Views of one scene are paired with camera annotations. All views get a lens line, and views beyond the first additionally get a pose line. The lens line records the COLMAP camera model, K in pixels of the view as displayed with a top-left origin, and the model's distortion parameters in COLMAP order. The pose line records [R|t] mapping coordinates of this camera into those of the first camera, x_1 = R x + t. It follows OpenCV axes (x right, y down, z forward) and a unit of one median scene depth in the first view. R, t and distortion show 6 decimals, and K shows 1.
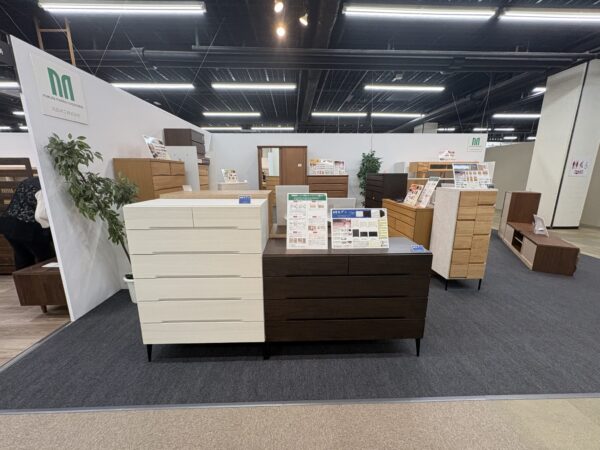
lens RADIAL K [[238.4, 0, 299.0], [0, 238.4, 223.5], [0, 0, 1]] dist [-0.000910, -0.000149]
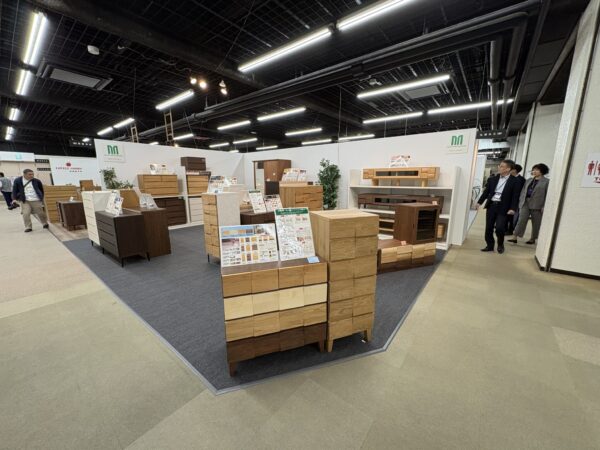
lens RADIAL K [[238.4, 0, 299.0], [0, 238.4, 223.5], [0, 0, 1]] dist [-0.000910, -0.000149]
pose [[0.760619, 0.120557, -0.637906, 0.929950], [-0.132110, 0.990789, 0.029724, -0.033232], [0.635614, 0.061665, 0.769540, 0.101076]]
